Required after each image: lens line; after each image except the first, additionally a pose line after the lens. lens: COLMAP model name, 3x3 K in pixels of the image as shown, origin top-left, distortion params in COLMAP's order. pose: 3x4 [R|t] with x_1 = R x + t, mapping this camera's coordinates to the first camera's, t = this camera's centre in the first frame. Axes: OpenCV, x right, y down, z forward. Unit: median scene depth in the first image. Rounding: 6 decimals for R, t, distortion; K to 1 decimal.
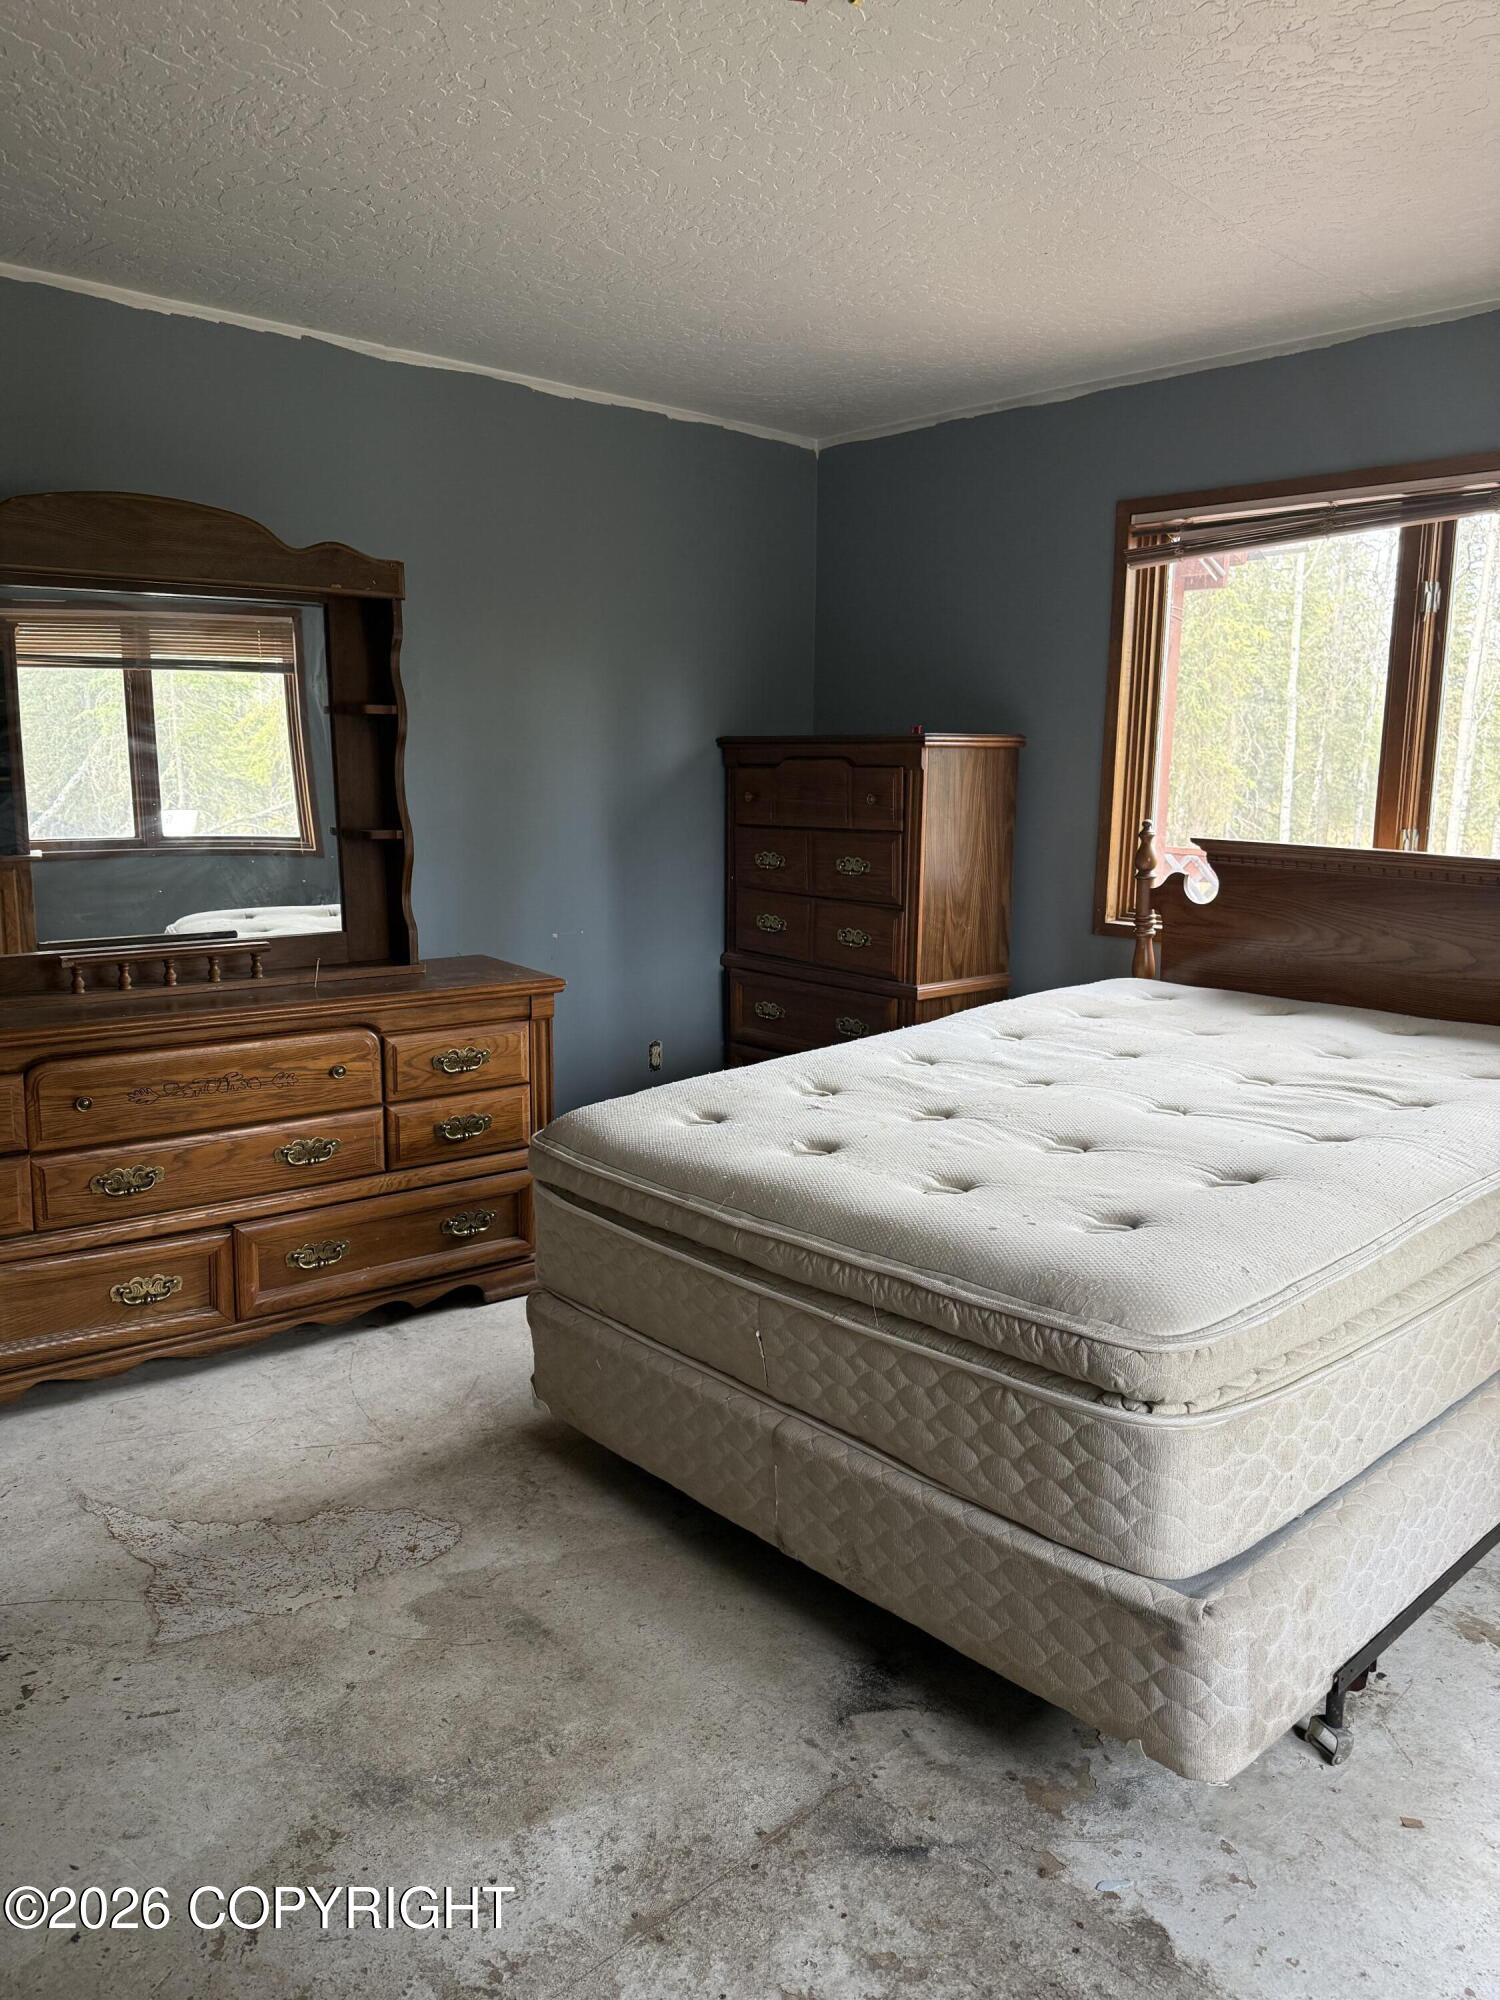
lens RADIAL K [[1398.5, 0, 751.5], [0, 1398.5, 1011.6], [0, 0, 1]] dist [0.020984, -0.025413]
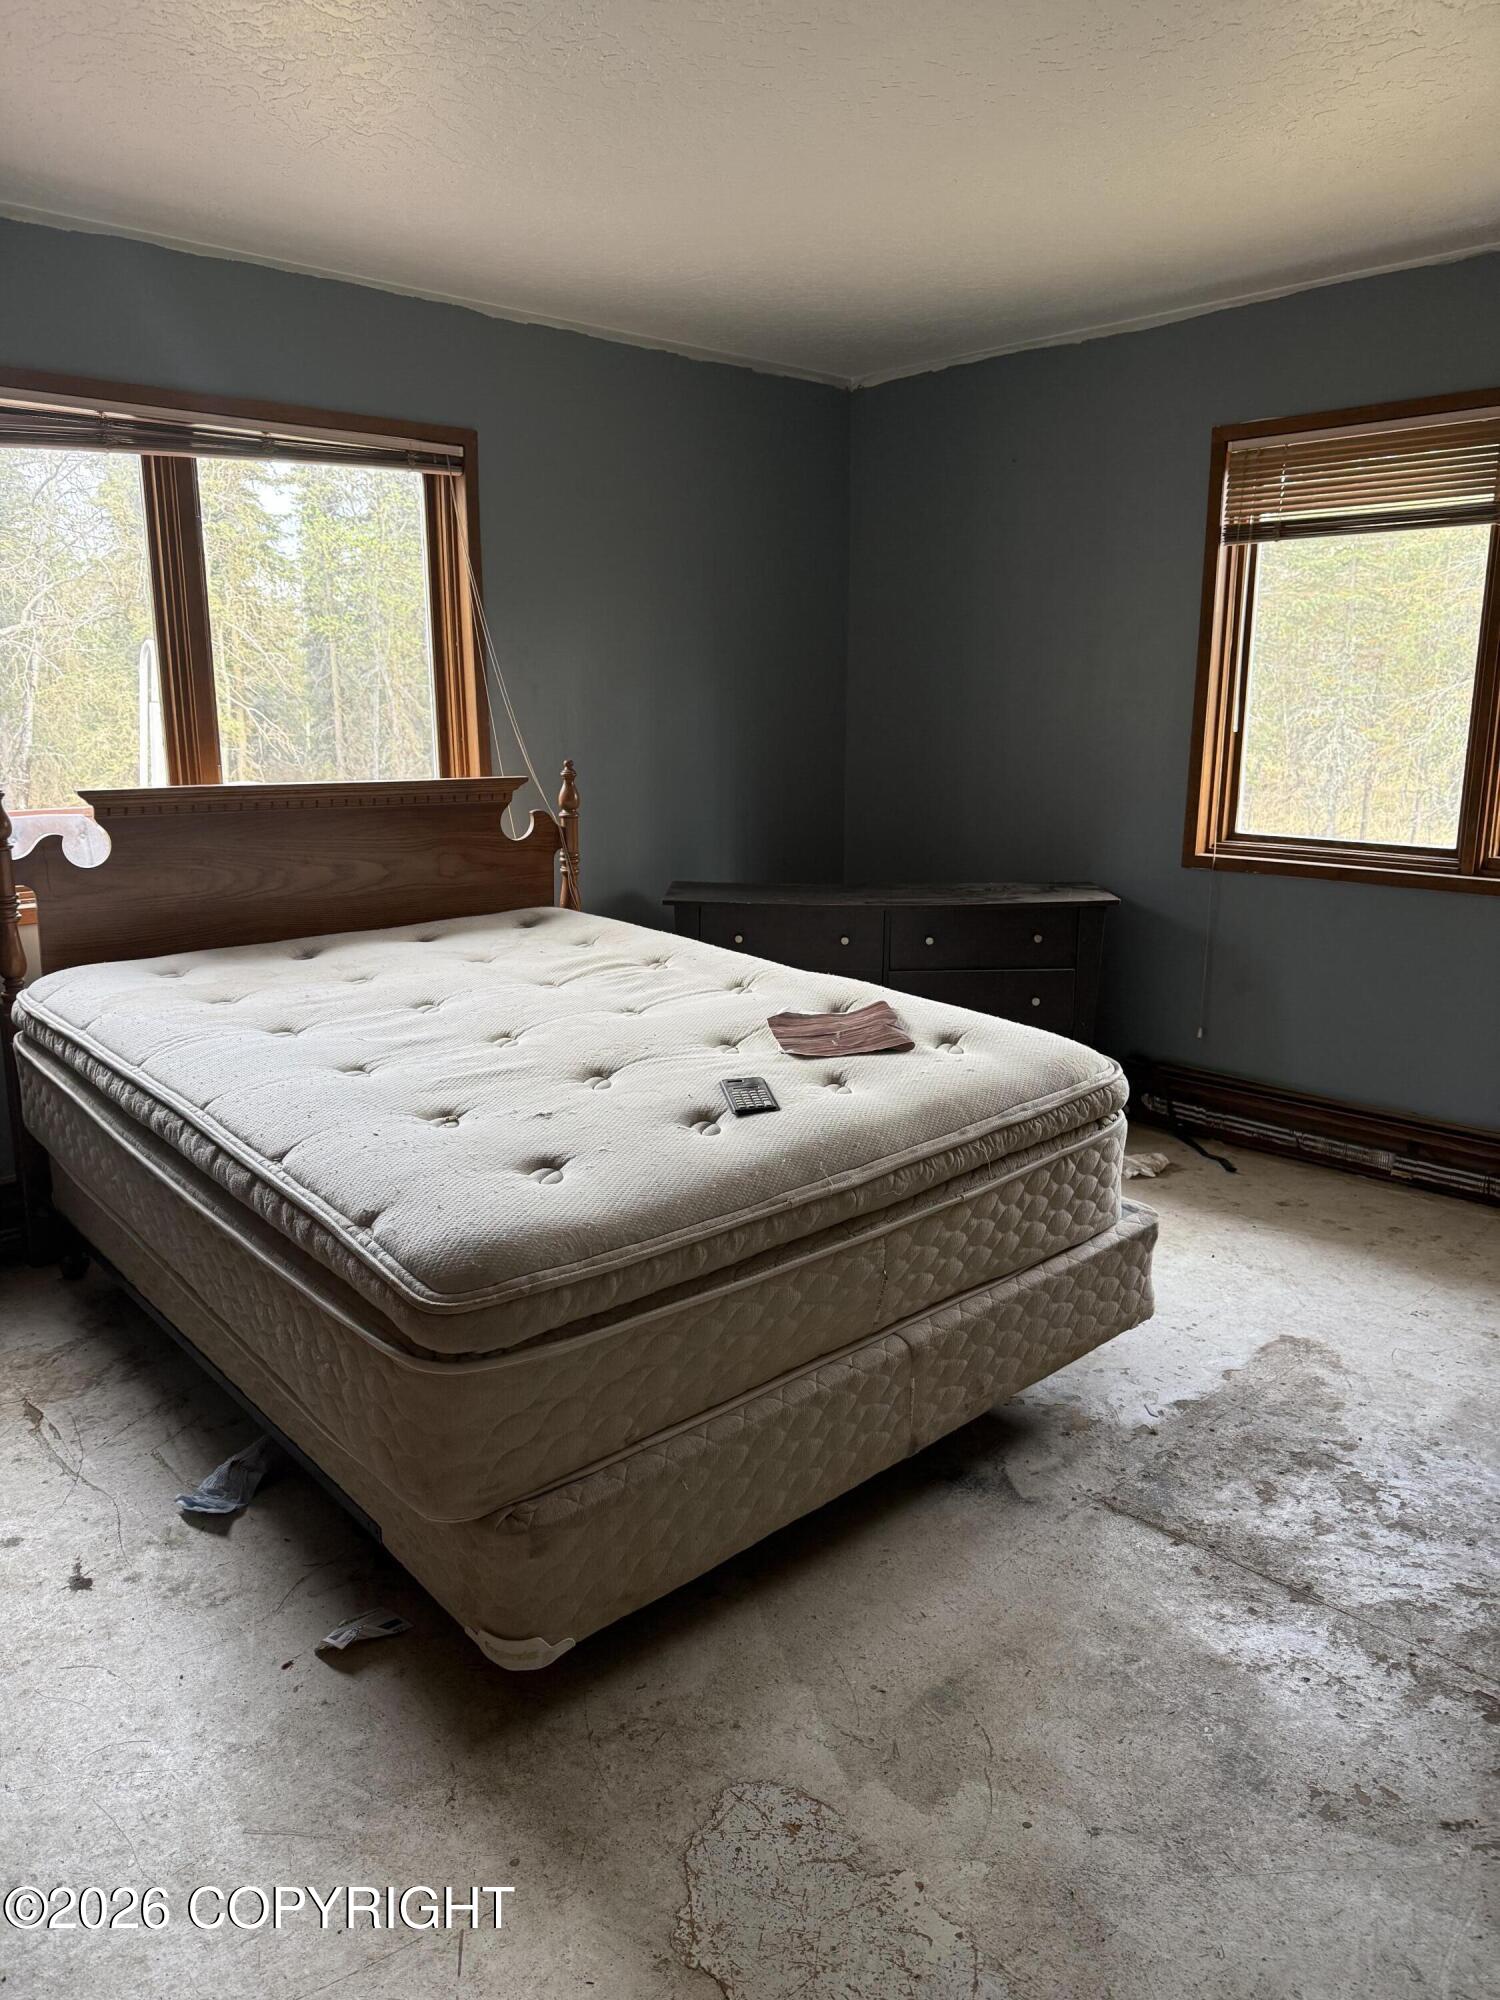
lens RADIAL K [[1398.5, 0, 739.4], [0, 1398.5, 986.8], [0, 0, 1]] dist [0.020984, -0.025413]
pose [[0.025872, -0.224280, 0.974181, -0.999652], [0.195329, 0.956858, 0.215104, -0.217243], [-0.980397, 0.184720, 0.068564, 1.072532]]
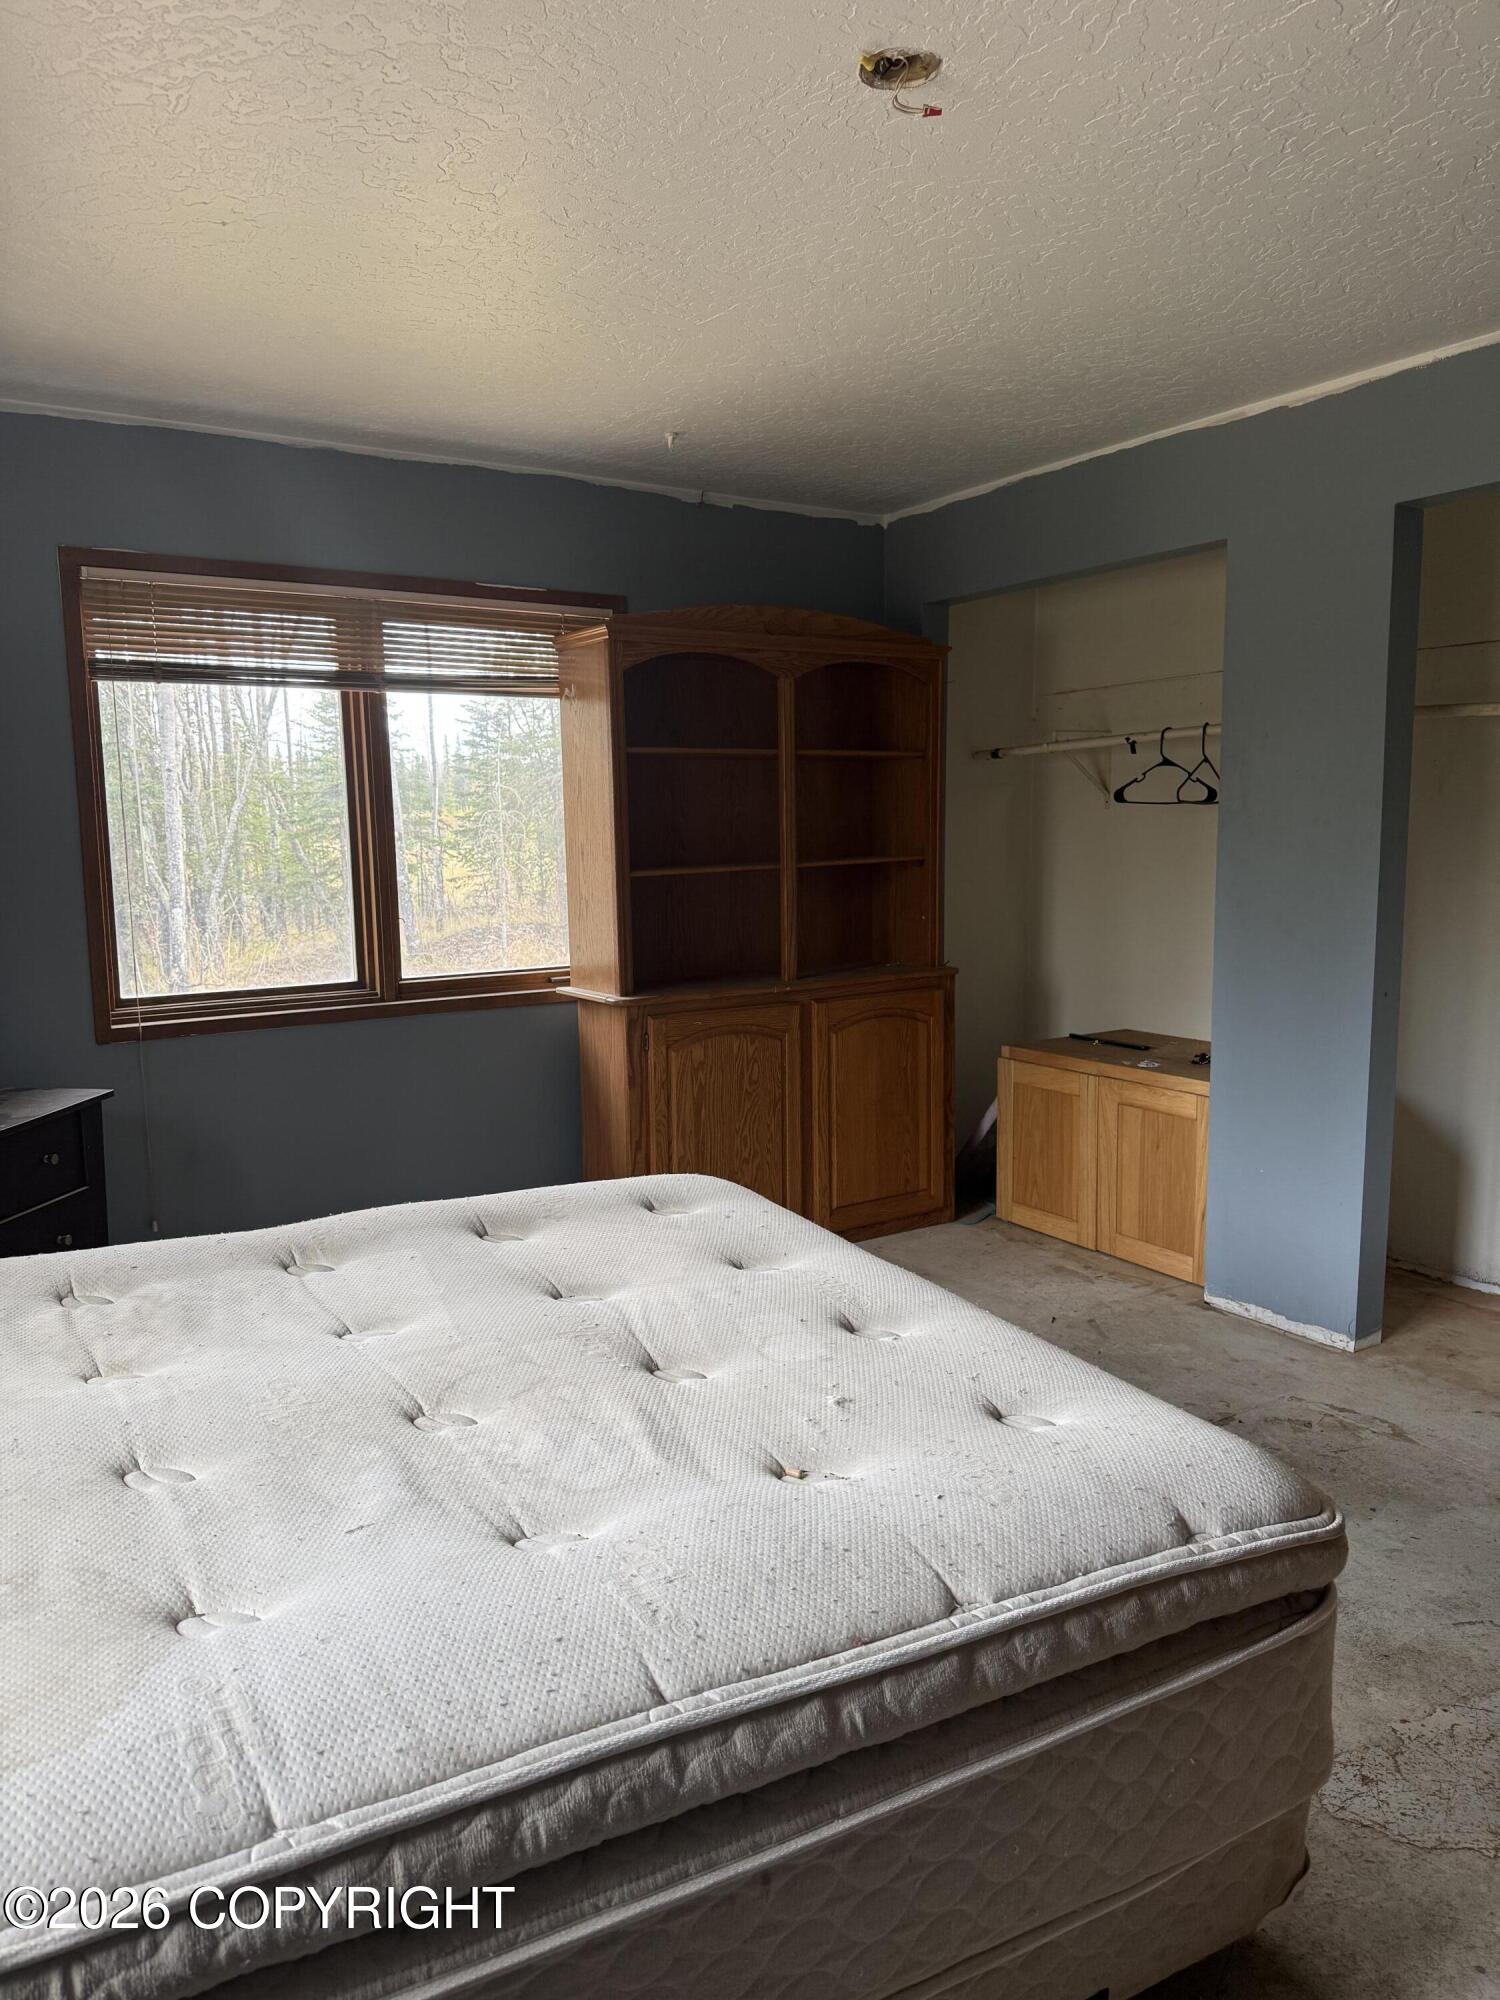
lens RADIAL K [[1398.5, 0, 734.6], [0, 1398.5, 1001.6], [0, 0, 1]] dist [0.020984, -0.025413]
pose [[-0.976952, -0.030145, 0.211322, -0.046475], [0.039650, 0.947123, 0.318412, -0.406449], [-0.209746, 0.319452, -0.924098, 2.032807]]
